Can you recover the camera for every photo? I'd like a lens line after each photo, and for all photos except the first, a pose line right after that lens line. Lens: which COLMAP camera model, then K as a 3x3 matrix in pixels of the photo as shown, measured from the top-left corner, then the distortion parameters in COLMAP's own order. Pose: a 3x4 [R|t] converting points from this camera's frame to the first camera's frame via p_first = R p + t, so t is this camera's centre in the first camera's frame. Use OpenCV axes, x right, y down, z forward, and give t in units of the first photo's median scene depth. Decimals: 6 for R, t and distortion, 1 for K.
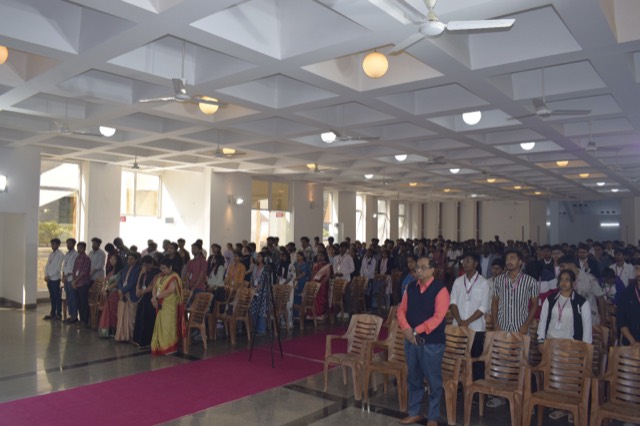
lens RADIAL K [[501.6, 0, 320.4], [0, 501.6, 210.8], [0, 0, 1]] dist [-0.077821, -0.008493]
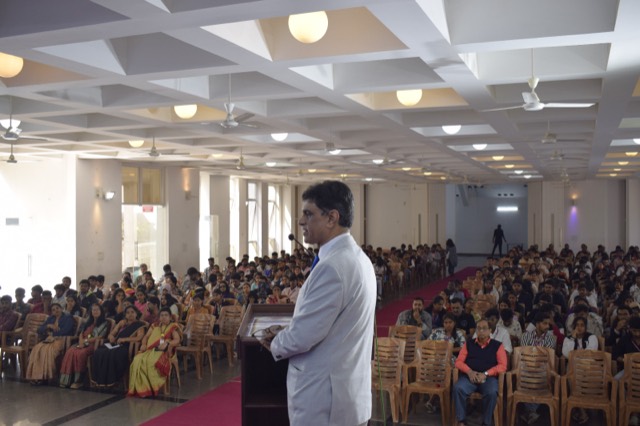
lens RADIAL K [[680.9, 0, 319.7], [0, 680.9, 214.8], [0, 0, 1]] dist [-0.067145, 0.000000]
pose [[0.954742, -0.014853, 0.297064, -0.159426], [0.000780, 0.998874, 0.047436, -0.037505], [-0.297434, -0.045058, 0.953679, -0.089585]]
